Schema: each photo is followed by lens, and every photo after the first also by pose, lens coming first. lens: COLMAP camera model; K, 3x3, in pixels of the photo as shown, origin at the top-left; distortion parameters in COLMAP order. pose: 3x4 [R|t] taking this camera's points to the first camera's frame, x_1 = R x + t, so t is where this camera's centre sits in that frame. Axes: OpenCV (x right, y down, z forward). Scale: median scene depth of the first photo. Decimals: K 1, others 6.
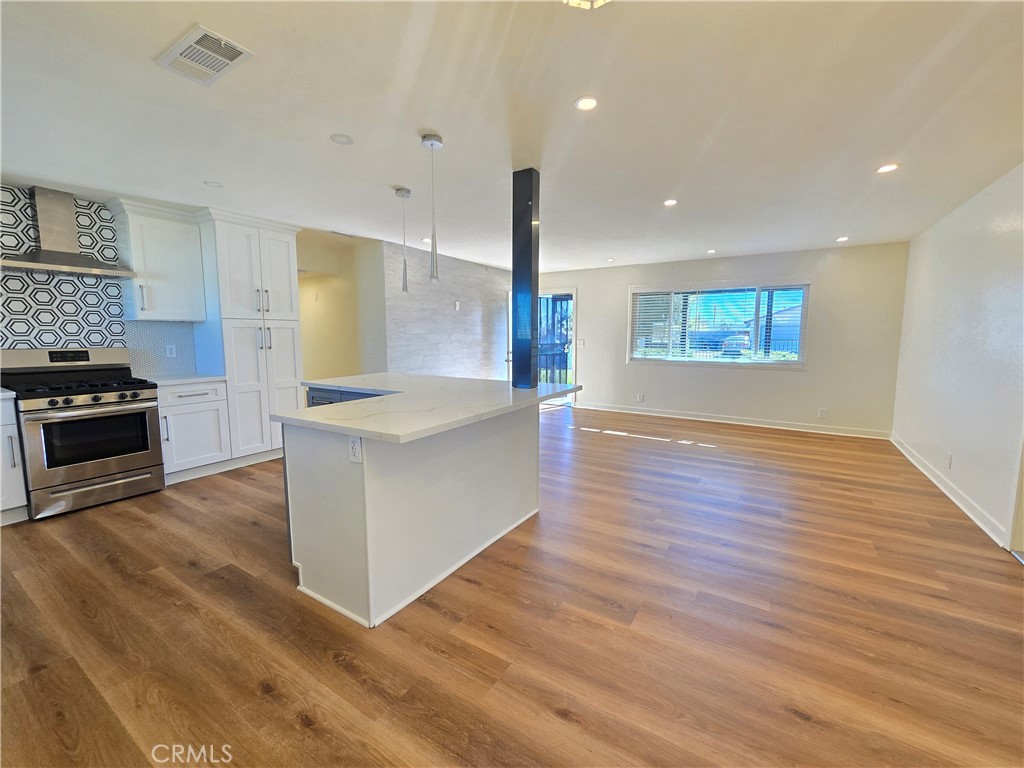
lens RADIAL K [[423.4, 0, 515.2], [0, 423.4, 380.0], [0, 0, 1]] dist [-0.001526, -0.000146]
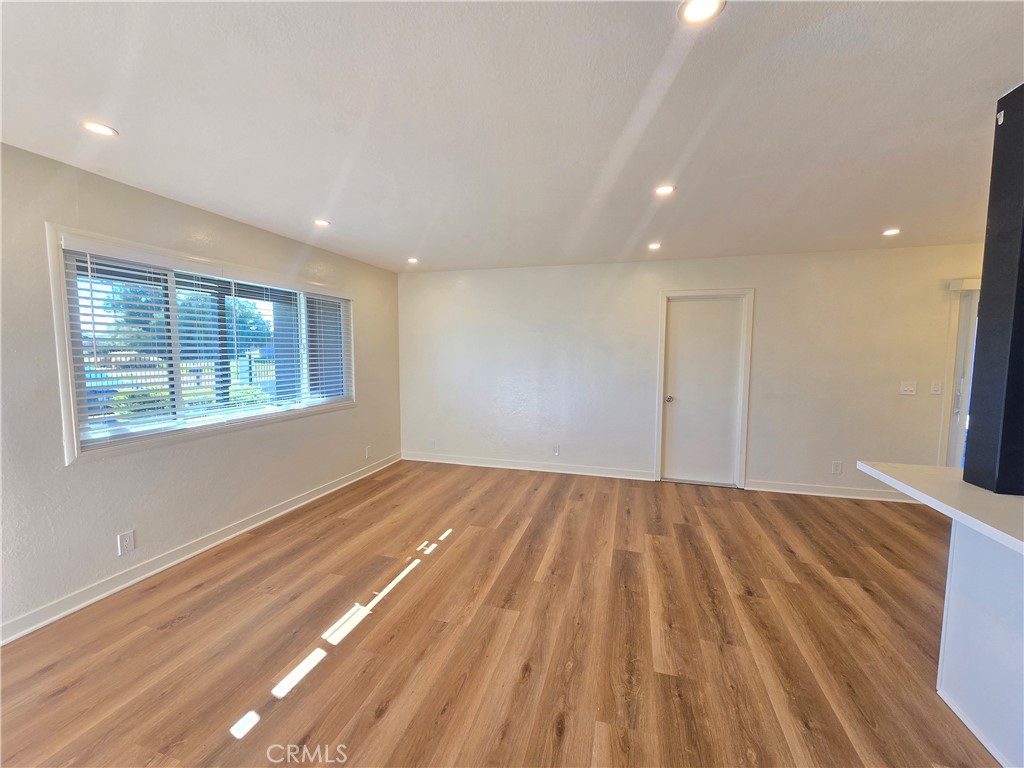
lens RADIAL K [[417.8, 0, 511.5], [0, 417.8, 382.1], [0, 0, 1]] dist [-0.003085, -0.000396]
pose [[-0.275728, -0.076474, 0.958189, -0.269867], [0.096857, 0.989546, 0.106848, -0.206053], [-0.956344, 0.122268, -0.265438, 1.513932]]
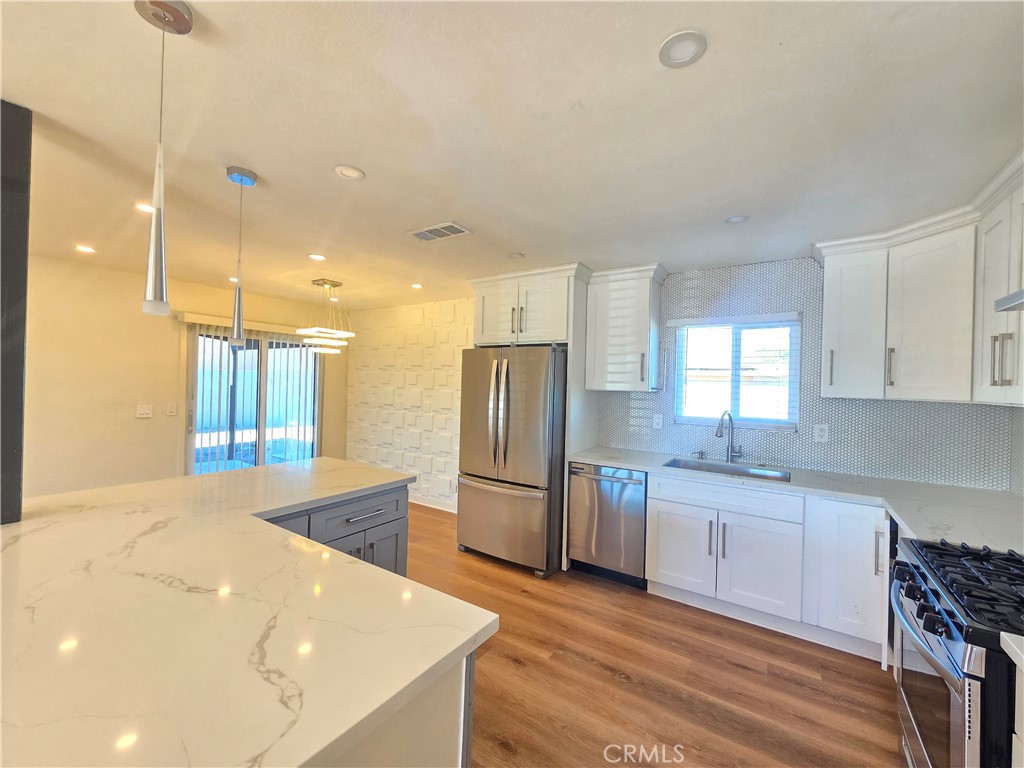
lens RADIAL K [[420.9, 0, 510.8], [0, 420.9, 383.9], [0, 0, 1]] dist [-0.000379, -0.000048]
pose [[-0.999107, -0.026211, 0.033142, -0.528473], [-0.022482, 0.993867, 0.108275, -0.186946], [-0.035777, 0.107433, -0.993568, 1.285287]]
